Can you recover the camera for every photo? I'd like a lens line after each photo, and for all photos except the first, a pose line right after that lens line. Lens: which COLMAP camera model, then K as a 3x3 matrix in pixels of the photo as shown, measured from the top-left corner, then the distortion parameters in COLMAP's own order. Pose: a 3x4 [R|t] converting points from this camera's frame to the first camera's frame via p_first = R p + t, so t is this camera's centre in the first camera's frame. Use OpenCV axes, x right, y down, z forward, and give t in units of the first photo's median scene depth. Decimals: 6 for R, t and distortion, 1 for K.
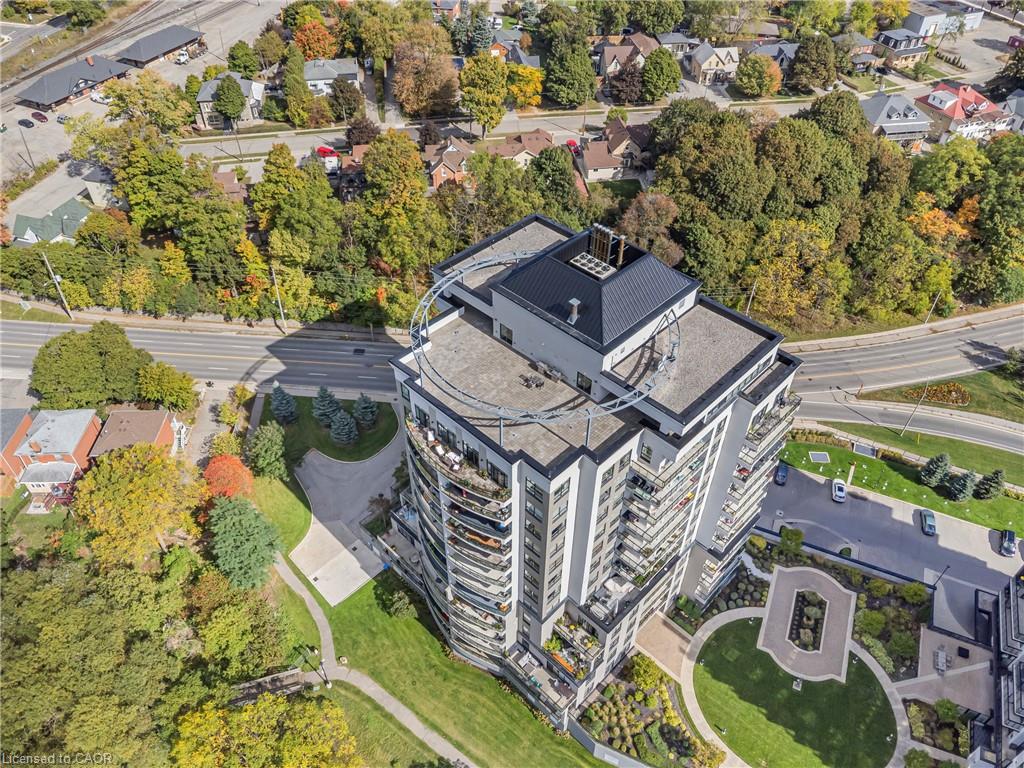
lens RADIAL K [[743.5, 0, 510.6], [0, 743.5, 379.5], [0, 0, 1]] dist [0.009618, -0.012602]
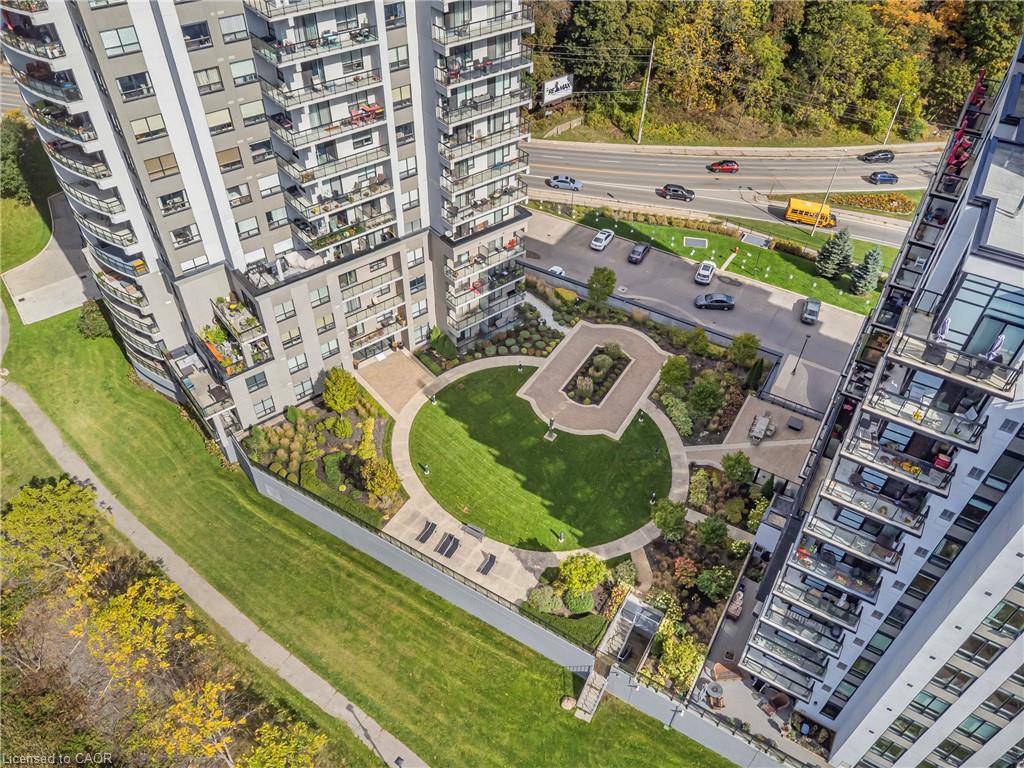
lens RADIAL K [[743.5, 0, 511.2], [0, 743.5, 382.6], [0, 0, 1]] dist [0.009618, -0.012602]
pose [[0.993280, 0.088602, -0.074457, 0.286975], [-0.088261, 0.996066, 0.007856, 0.258446], [0.074861, -0.001232, 0.997193, 0.193631]]
